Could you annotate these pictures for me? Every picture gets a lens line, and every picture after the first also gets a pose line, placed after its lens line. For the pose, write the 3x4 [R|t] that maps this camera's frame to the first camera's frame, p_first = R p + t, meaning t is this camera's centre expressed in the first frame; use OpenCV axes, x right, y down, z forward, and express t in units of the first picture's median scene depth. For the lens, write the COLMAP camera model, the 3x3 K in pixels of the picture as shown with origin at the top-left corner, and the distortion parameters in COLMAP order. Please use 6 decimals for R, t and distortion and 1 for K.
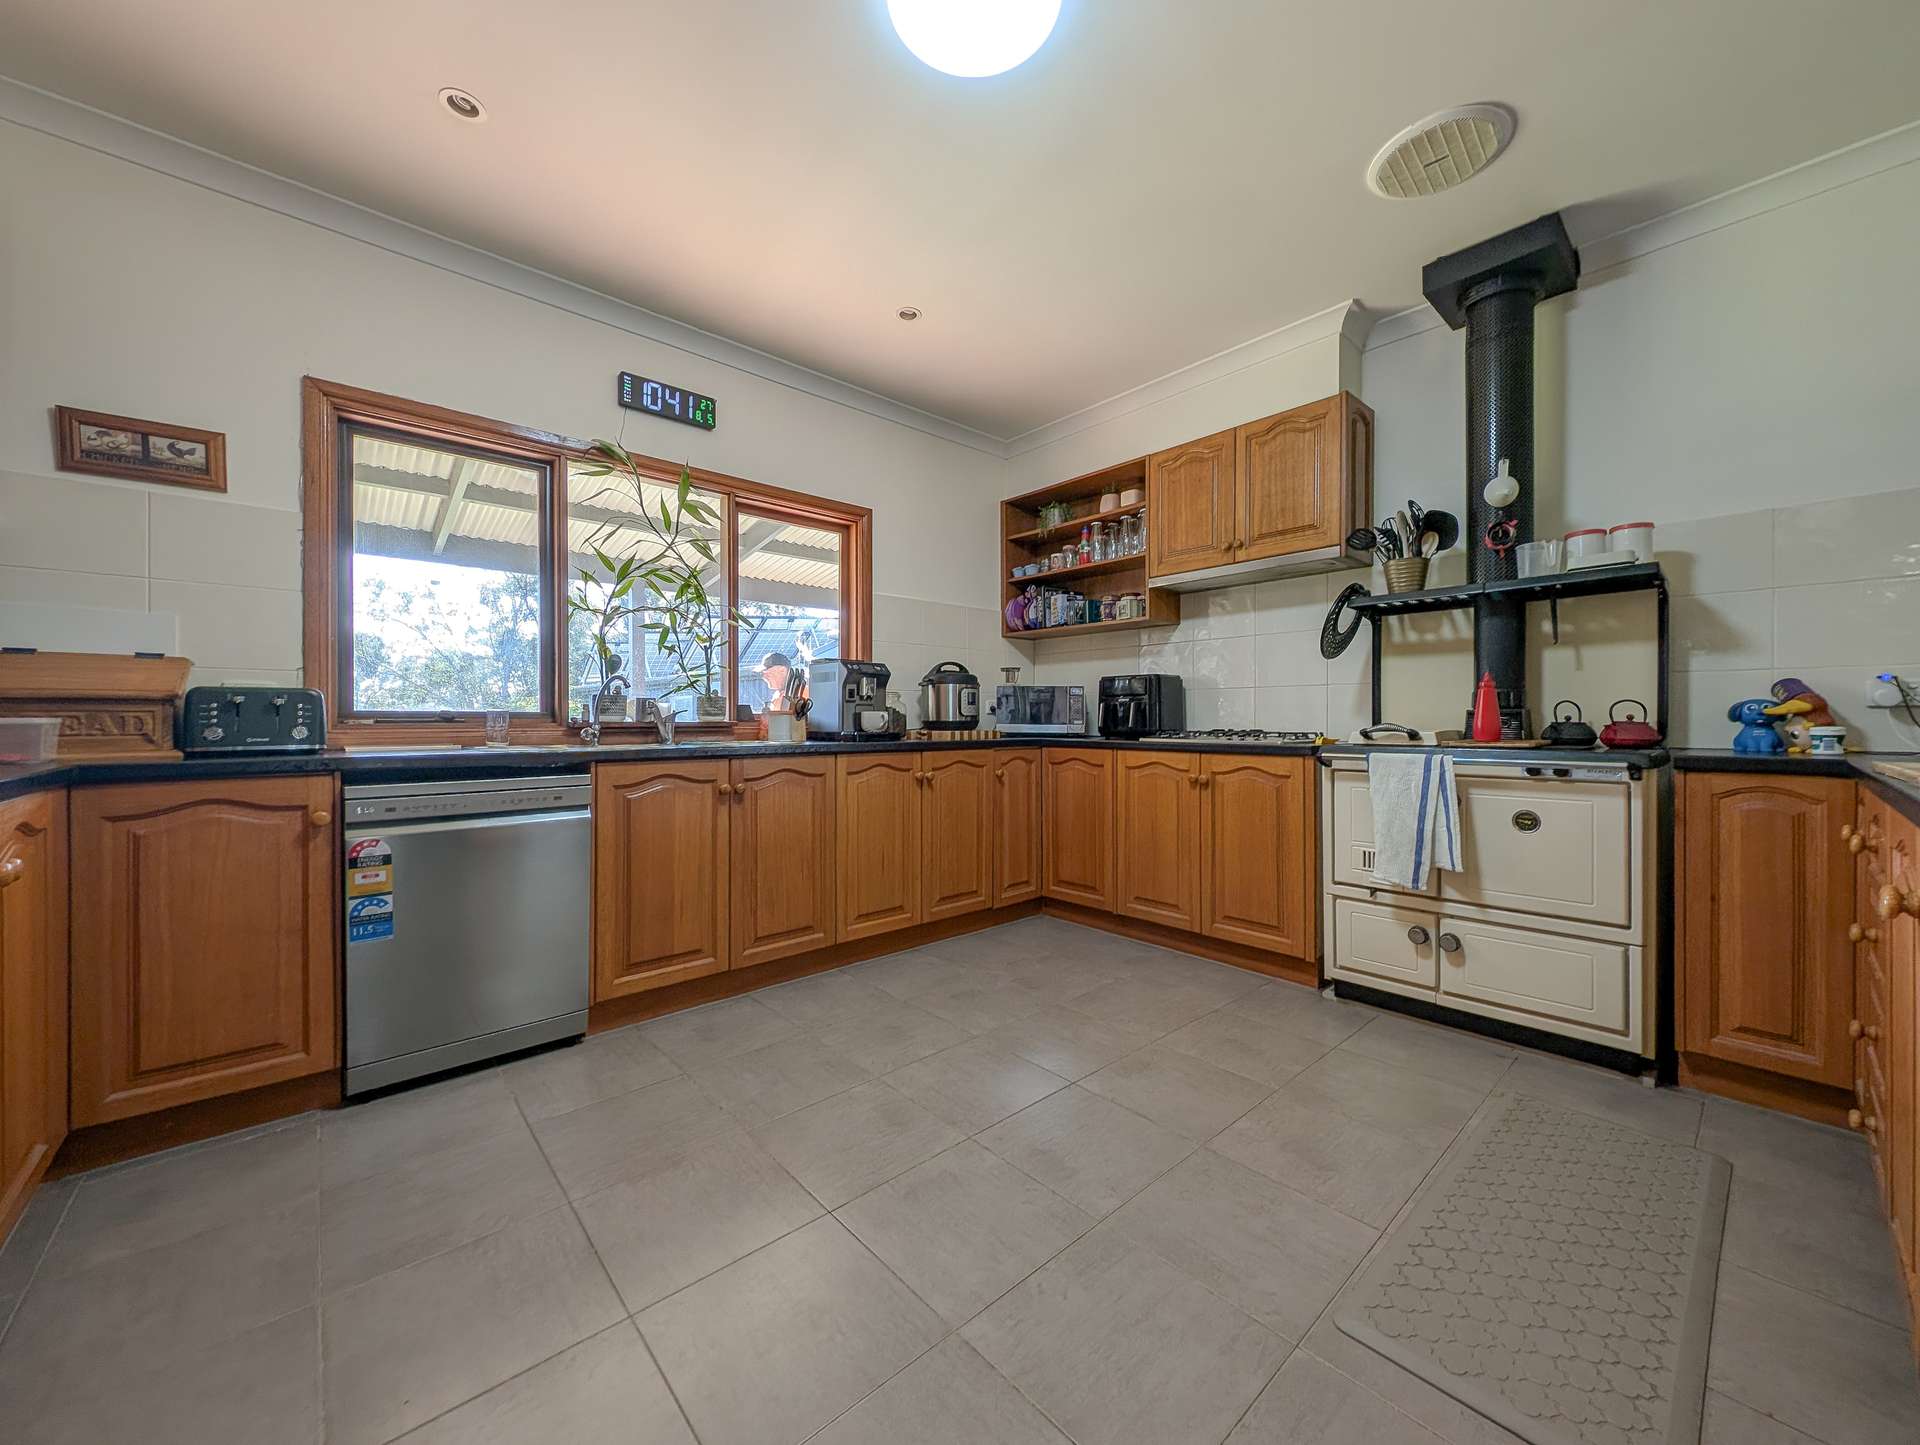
lens RADIAL K [[716.8, 0, 965.0], [0, 716.8, 724.9], [0, 0, 1]] dist [0.002375, -0.003313]
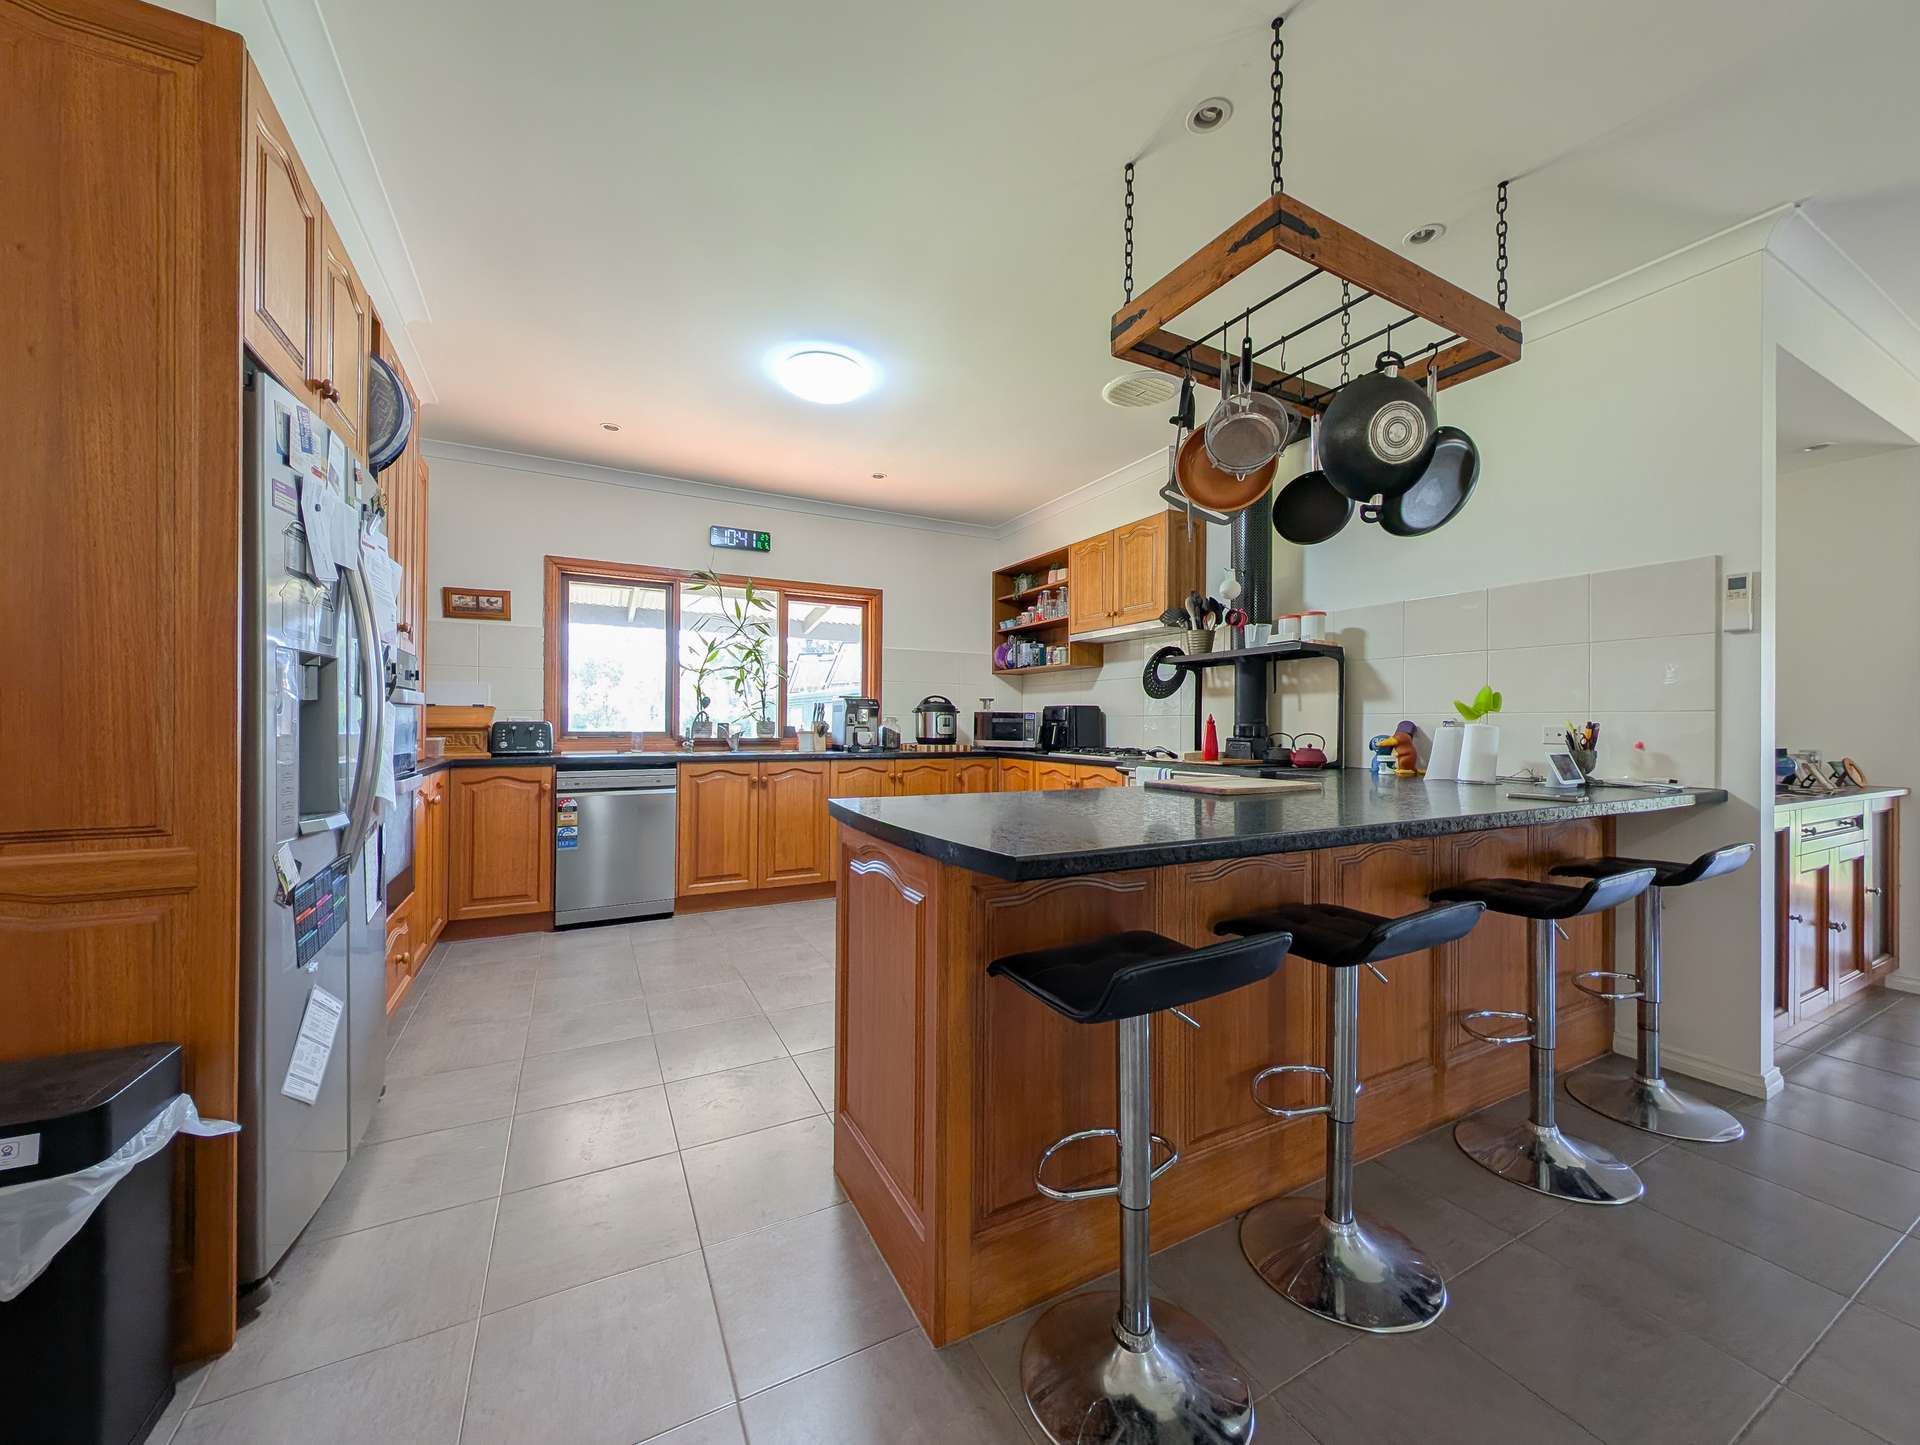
lens RADIAL K [[716.8, 0, 968.4], [0, 716.8, 722.7], [0, 0, 1]] dist [0.002375, -0.003313]
pose [[0.972627, 0.007751, -0.232241, 0.483492], [-0.009881, 0.999919, -0.008011, -0.031659], [0.232160, 0.010086, 0.972625, -0.462706]]
